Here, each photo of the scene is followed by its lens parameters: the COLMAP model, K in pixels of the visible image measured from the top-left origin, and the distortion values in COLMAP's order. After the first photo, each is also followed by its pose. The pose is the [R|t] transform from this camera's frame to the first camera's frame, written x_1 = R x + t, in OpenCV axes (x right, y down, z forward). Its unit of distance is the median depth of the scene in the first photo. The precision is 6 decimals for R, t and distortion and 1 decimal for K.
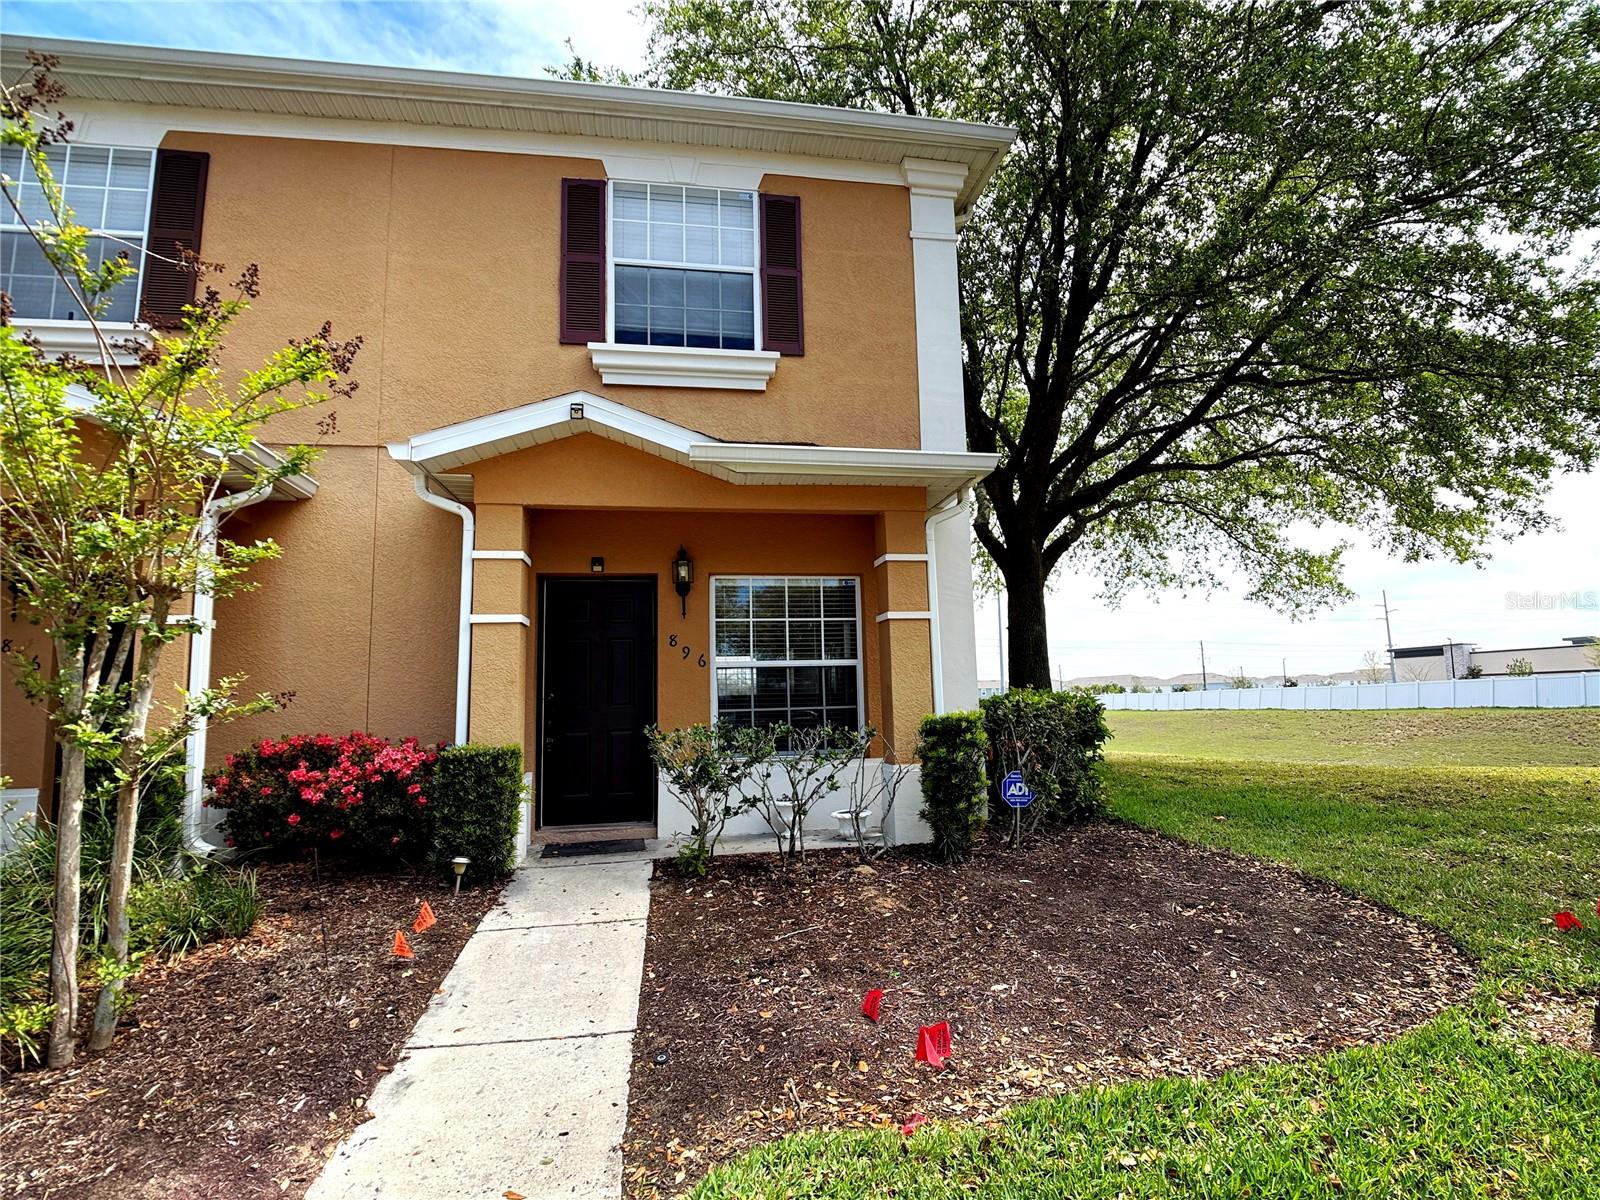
lens RADIAL K [[809.9, 0, 803.8], [0, 809.9, 607.2], [0, 0, 1]] dist [-0.010731, -0.009292]
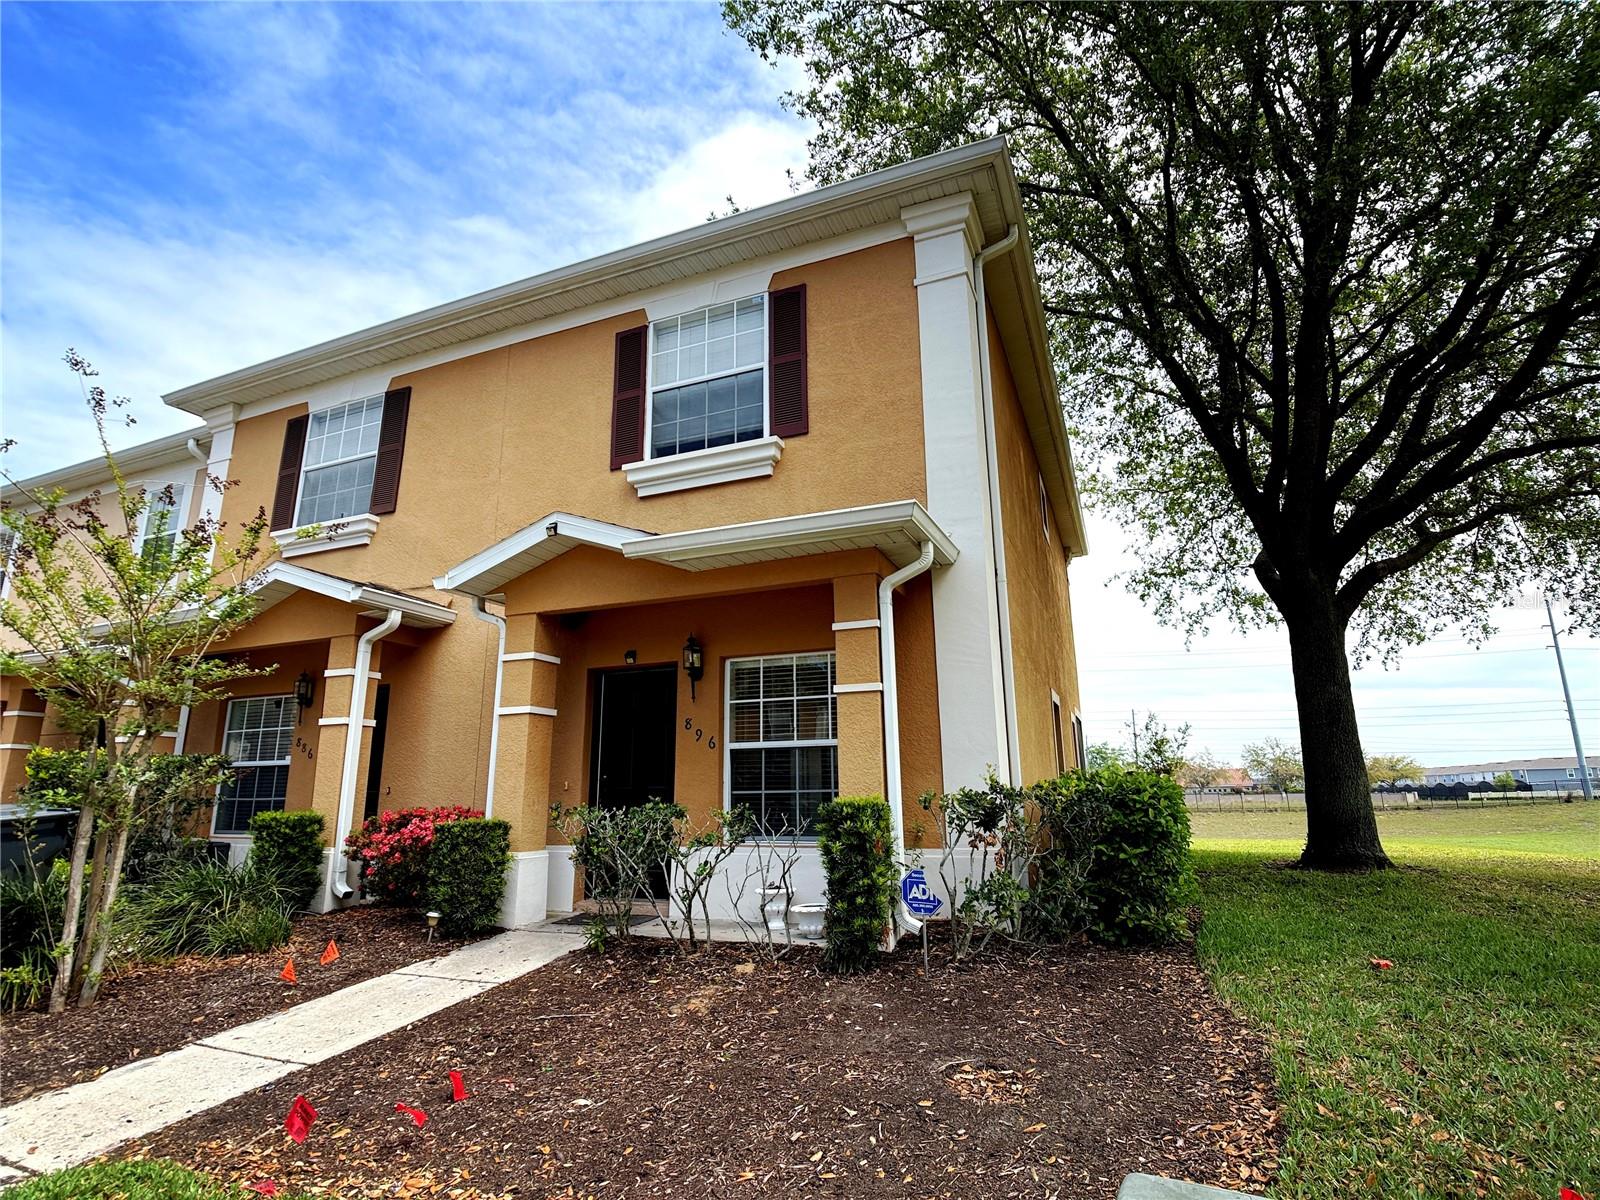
lens RADIAL K [[809.9, 0, 798.4], [0, 809.9, 596.3], [0, 0, 1]] dist [-0.010731, -0.009292]
pose [[0.845774, -0.113887, -0.521245, 0.503974], [0.053218, 0.990088, -0.129973, 0.020380], [0.530881, 0.082188, 0.843452, 0.168079]]
